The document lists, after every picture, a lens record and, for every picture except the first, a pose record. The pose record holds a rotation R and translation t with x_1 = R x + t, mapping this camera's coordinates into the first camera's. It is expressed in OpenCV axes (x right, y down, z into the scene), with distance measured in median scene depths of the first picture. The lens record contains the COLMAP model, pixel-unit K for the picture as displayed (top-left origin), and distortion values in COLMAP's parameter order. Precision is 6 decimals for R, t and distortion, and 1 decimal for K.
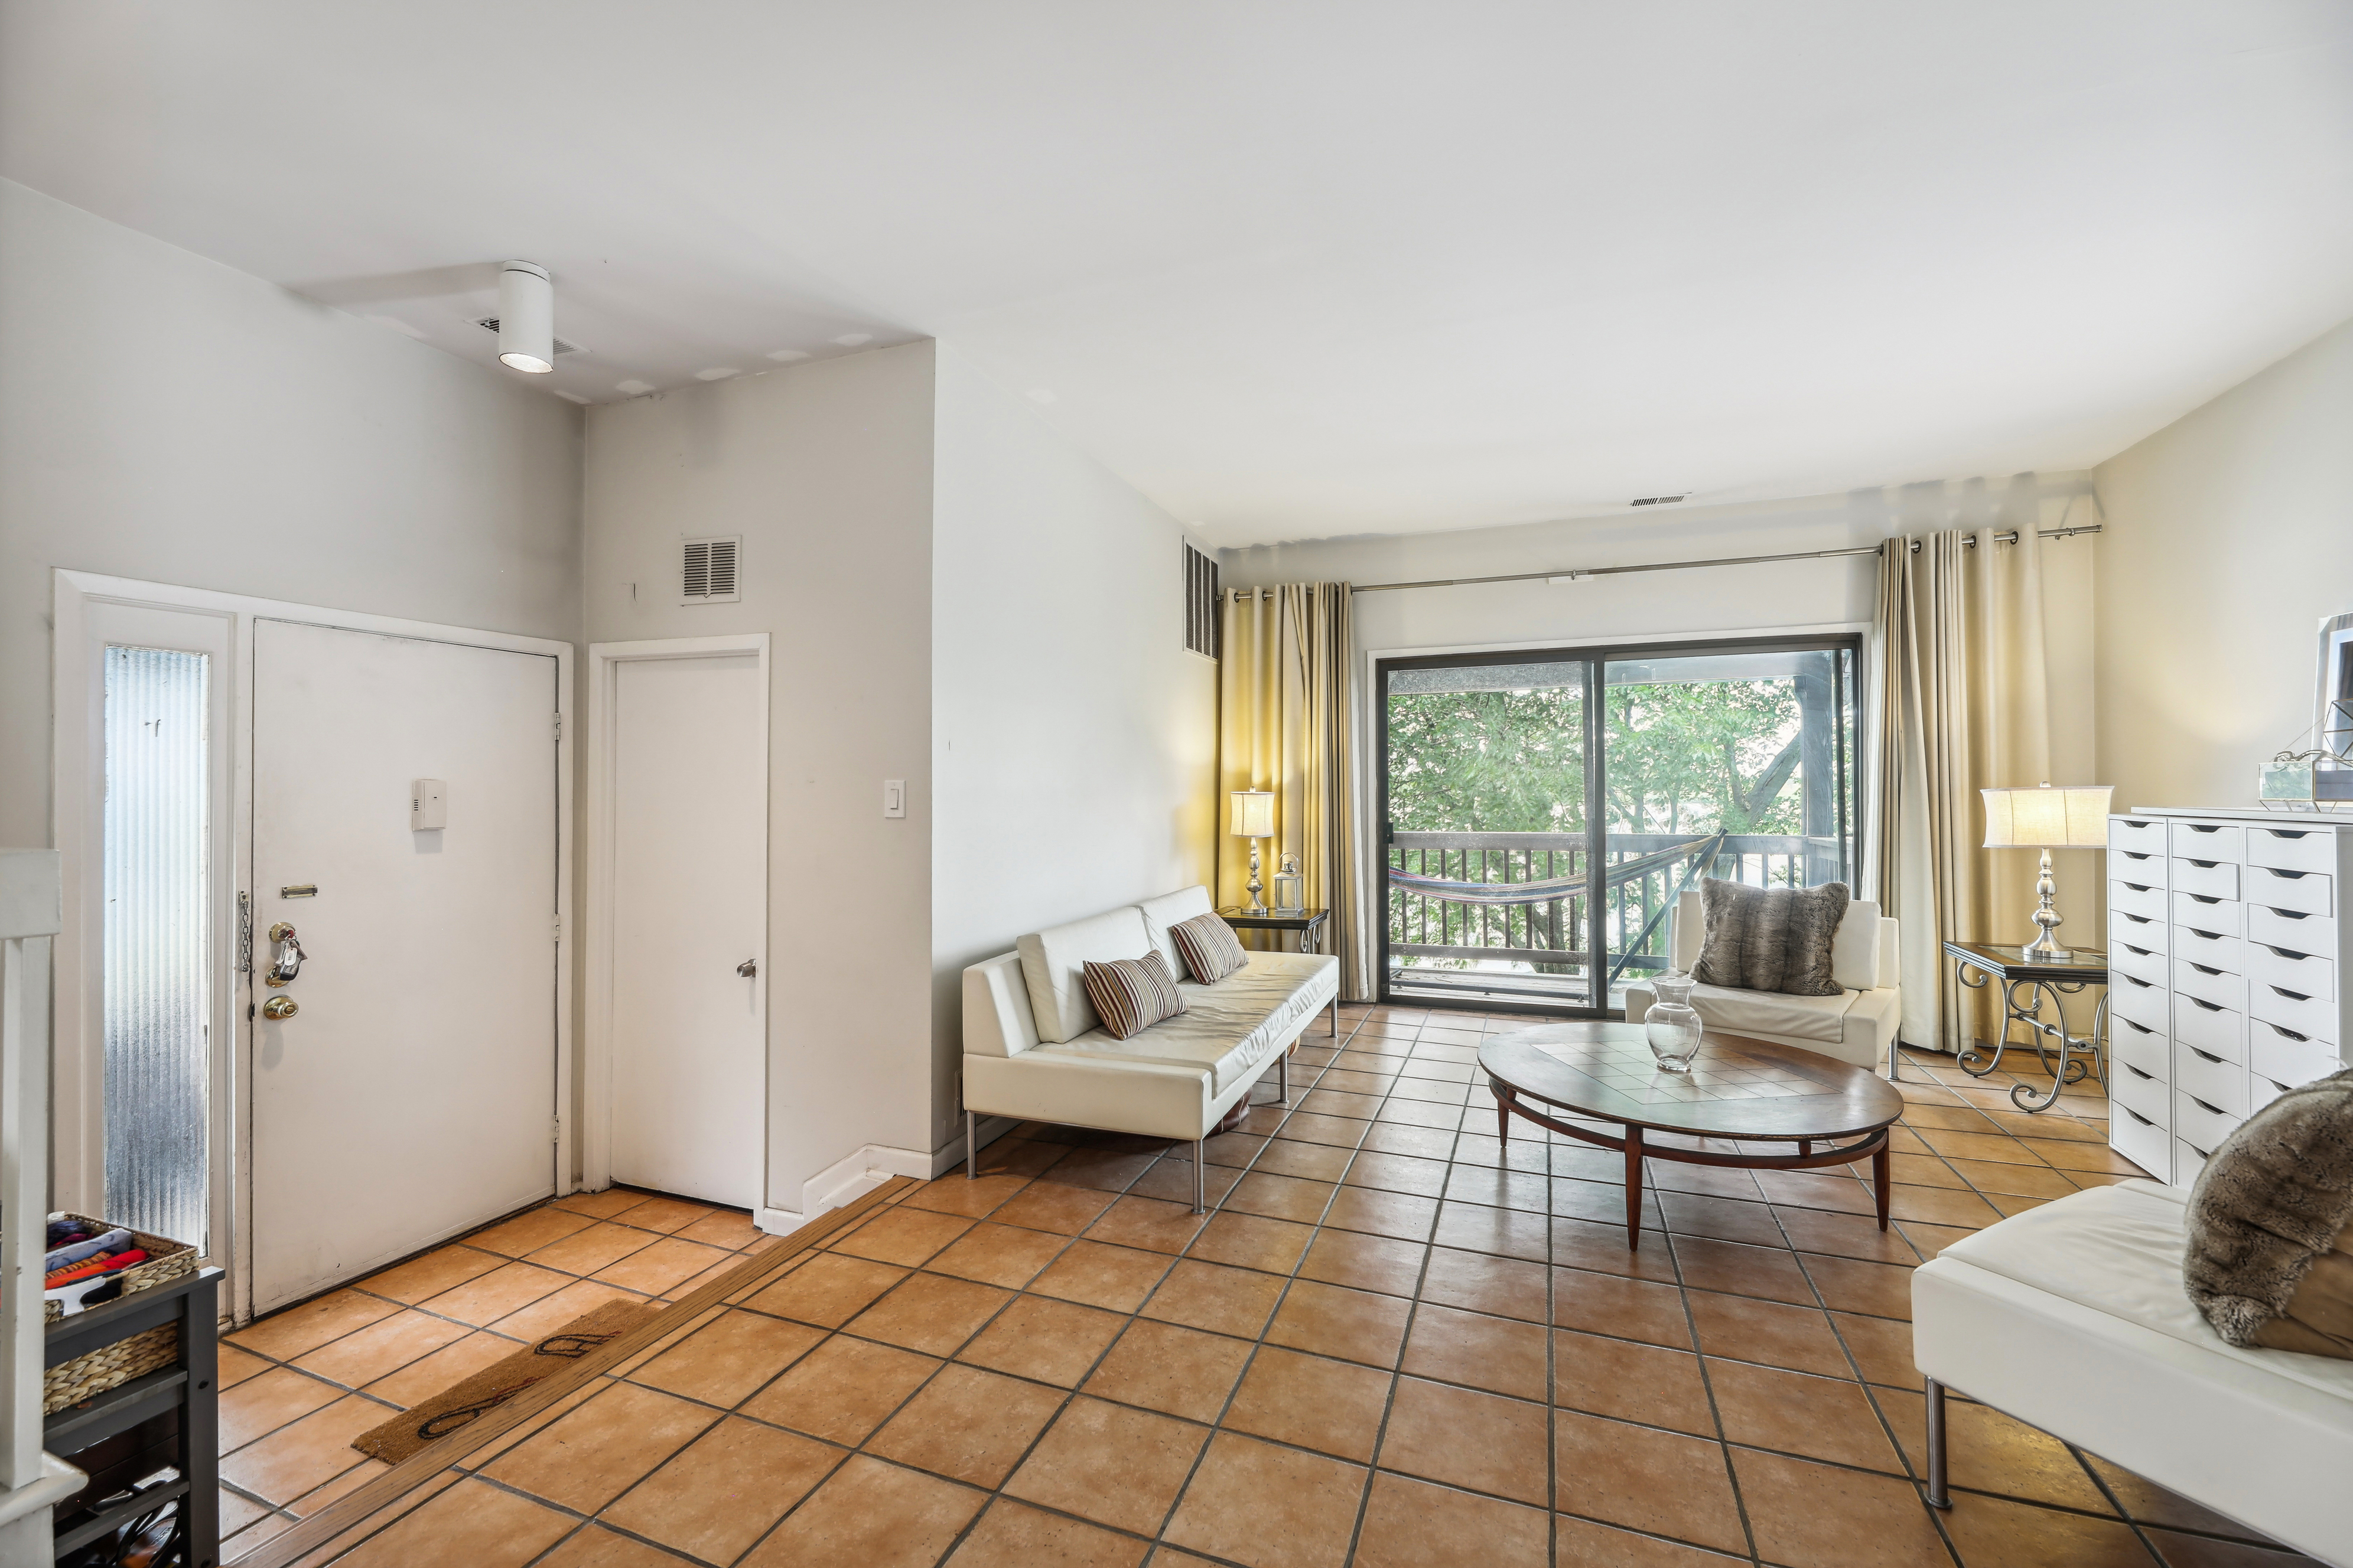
lens RADIAL K [[963.2, 0, 1174.6], [0, 963.2, 784.7], [0, 0, 1]] dist [-0.000155, -0.003555]
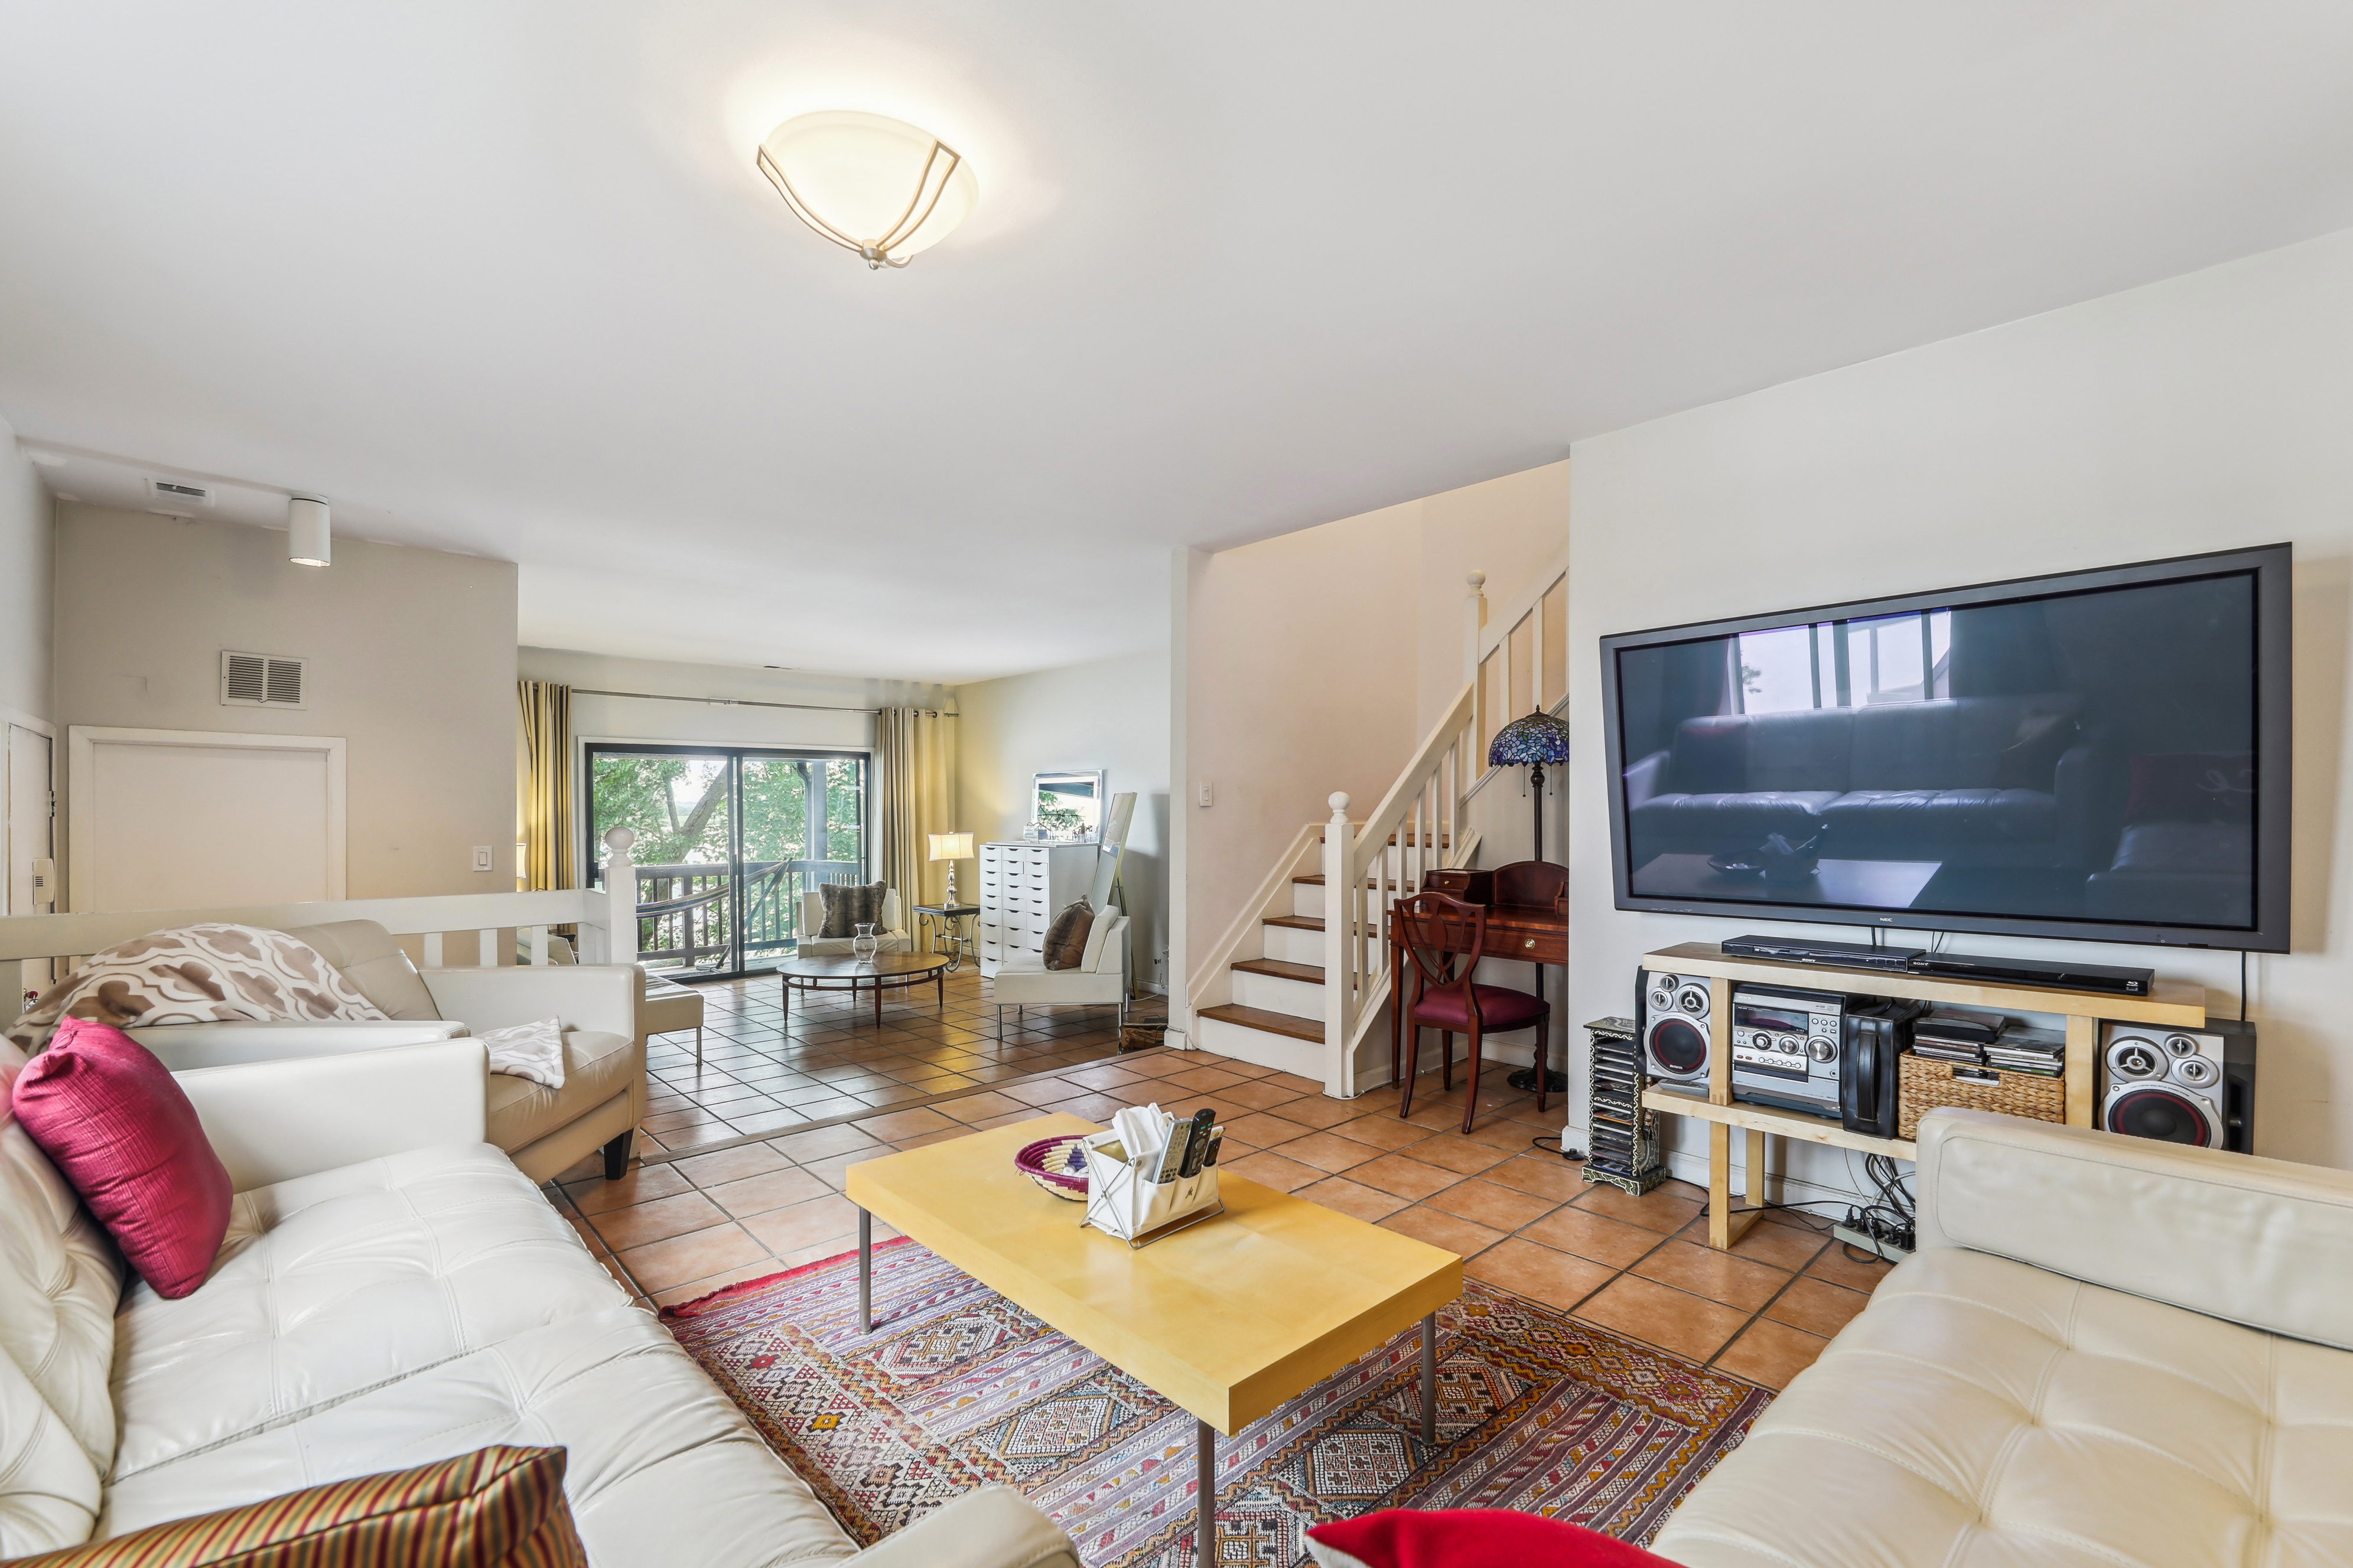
lens RADIAL K [[1007.7, 0, 1204.5], [0, 1007.7, 818.1], [0, 0, 1]] dist [-0.009142, 0.000669]
pose [[0.428188, -0.004819, 0.903677, -0.989523], [-0.002544, 0.999975, 0.006539, -0.049292], [-0.903686, -0.005099, 0.428166, -0.568023]]
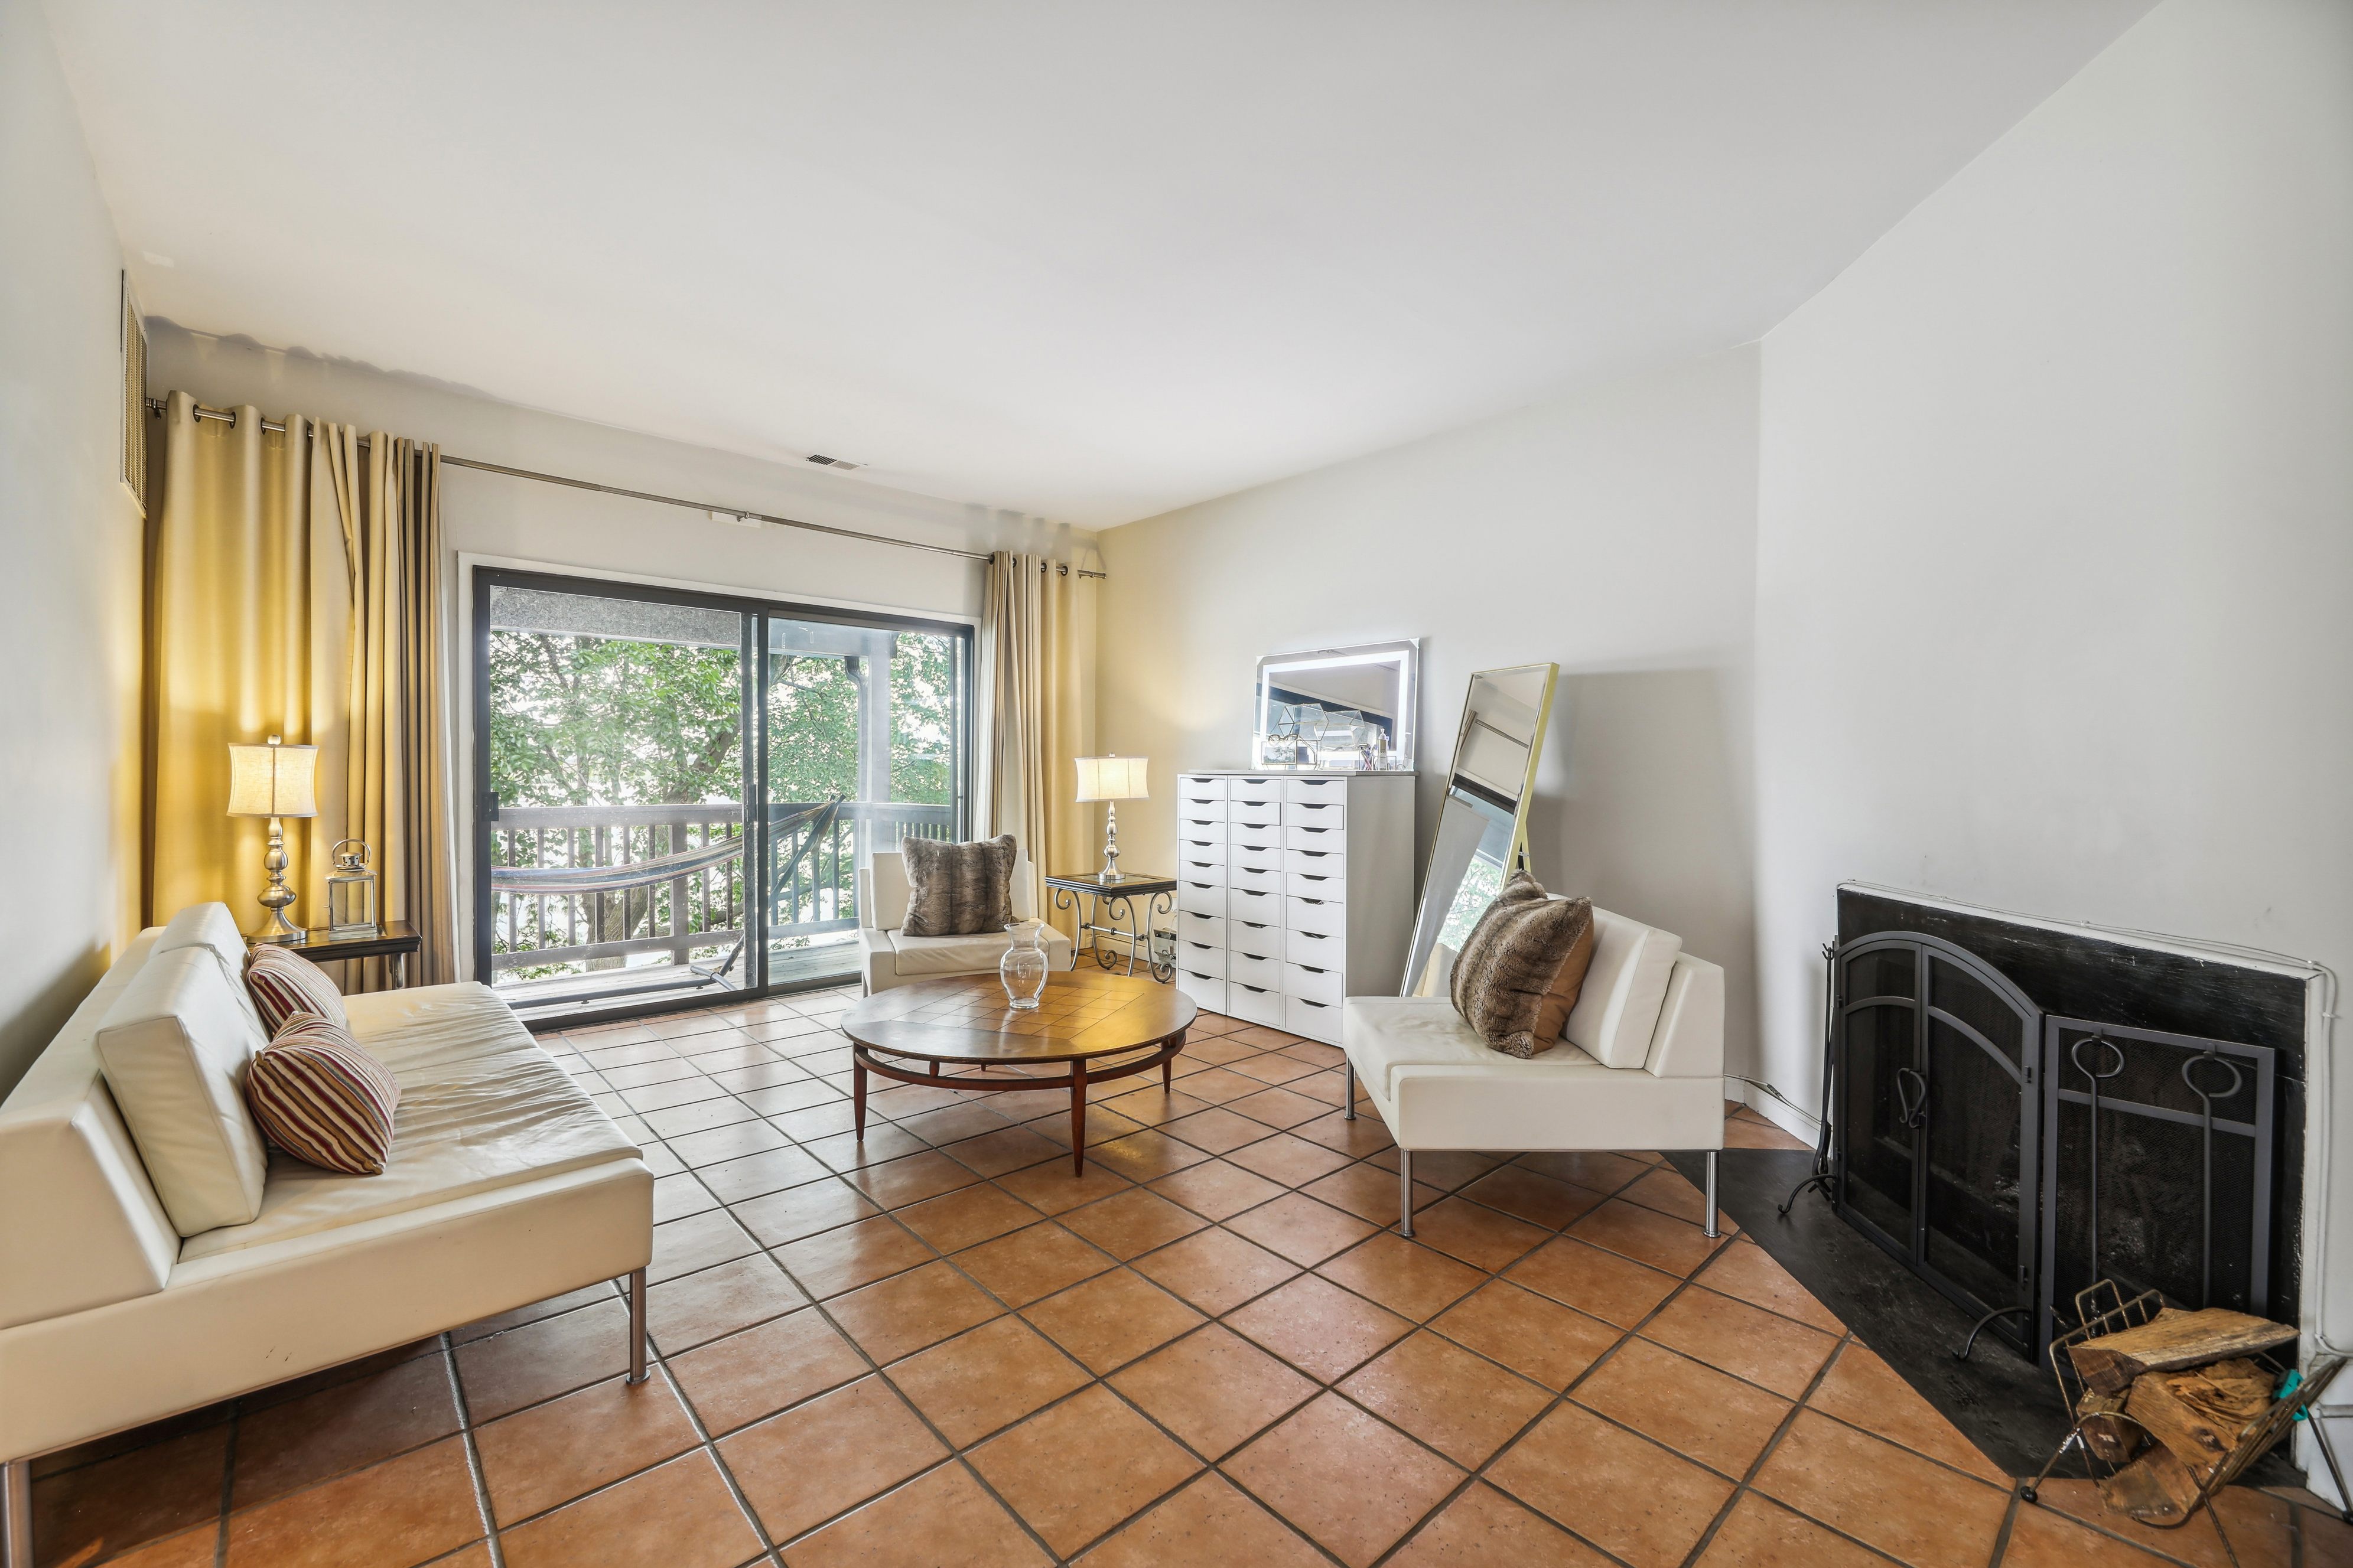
lens RADIAL K [[963.2, 0, 1179.2], [0, 963.2, 784.8], [0, 0, 1]] dist [-0.000155, -0.003555]
pose [[0.445266, -0.004166, 0.895389, -0.282087], [-0.014114, 0.999832, 0.011671, 0.024766], [-0.895287, -0.017834, 0.445132, 0.289146]]
